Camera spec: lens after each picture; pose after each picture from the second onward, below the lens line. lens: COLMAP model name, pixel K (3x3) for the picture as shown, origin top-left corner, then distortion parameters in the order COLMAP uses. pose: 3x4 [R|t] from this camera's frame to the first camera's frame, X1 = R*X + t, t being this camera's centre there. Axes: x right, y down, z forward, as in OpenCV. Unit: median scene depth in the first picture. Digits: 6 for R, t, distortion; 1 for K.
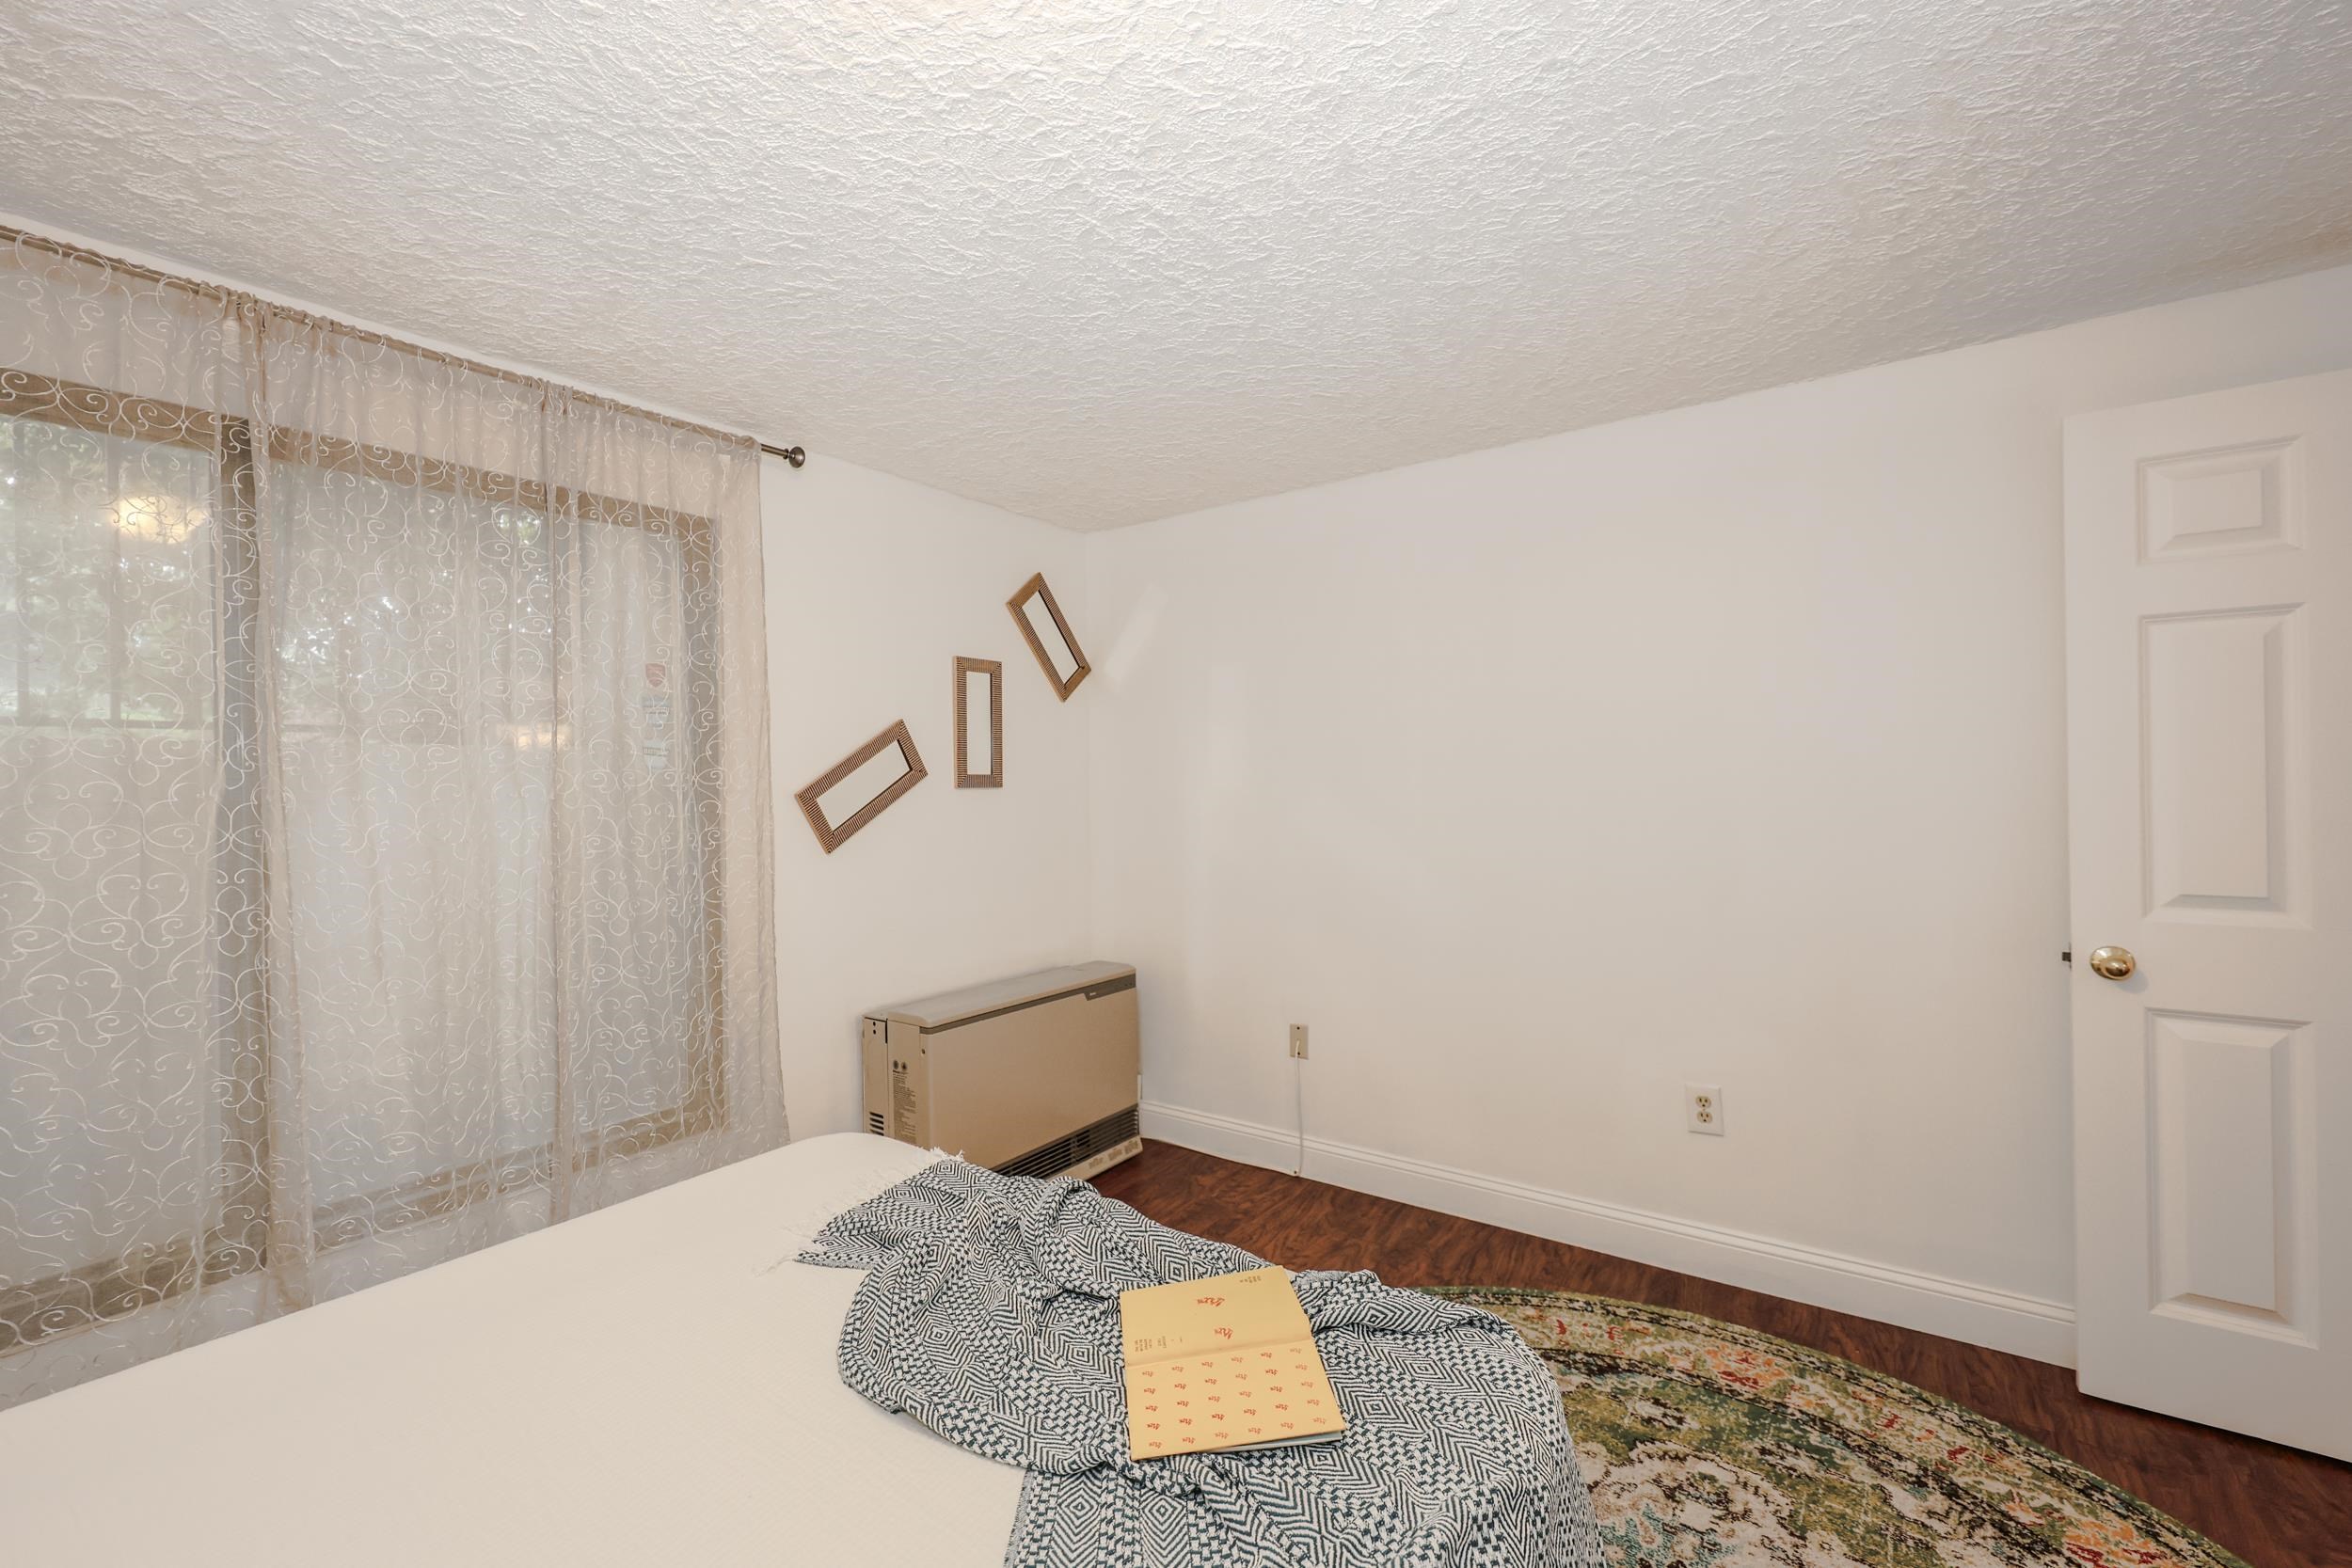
lens RADIAL K [[999.5, 0, 1176.0], [0, 999.5, 784.0], [0, 0, 1]] dist [-0.000516, -0.000003]
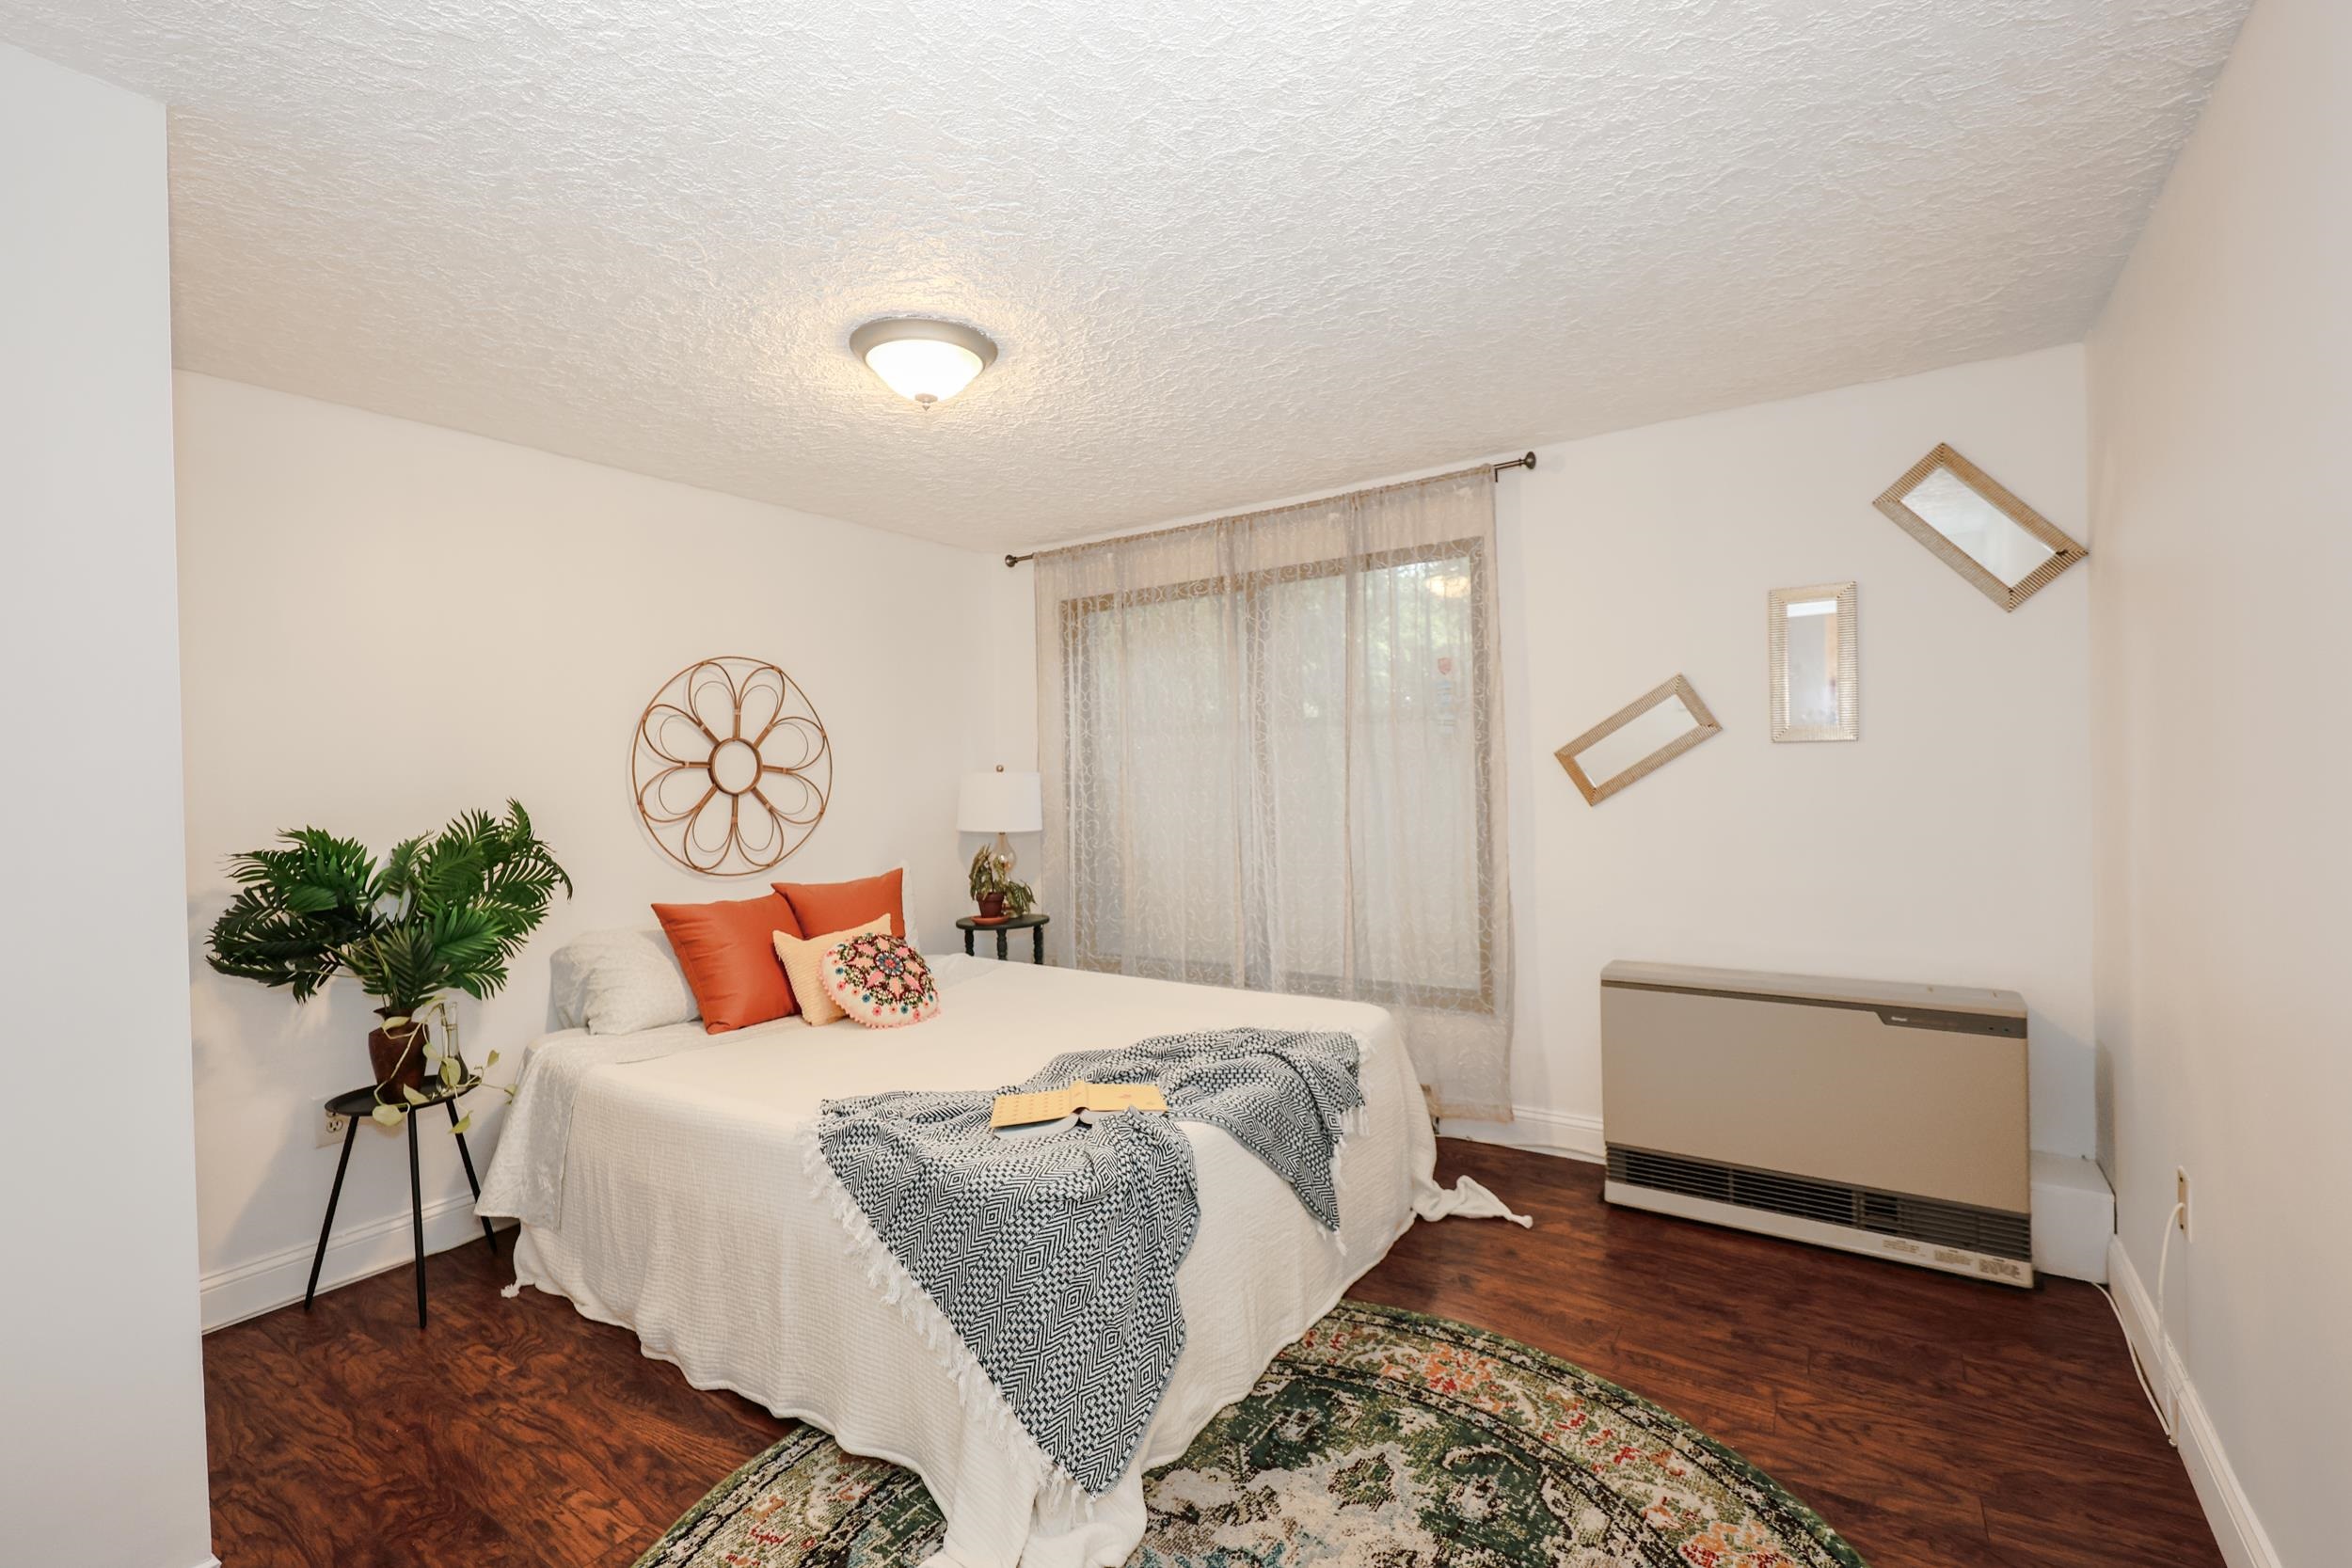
lens RADIAL K [[1016.9, 0, 1170.1], [0, 1016.9, 798.2], [0, 0, 1]] dist [-0.000290, 0.000121]
pose [[0.019975, 0.027322, -0.999427, 0.697946], [0.016059, 0.999489, 0.027645, 0.020628], [0.999672, -0.016602, 0.019526, 0.486254]]
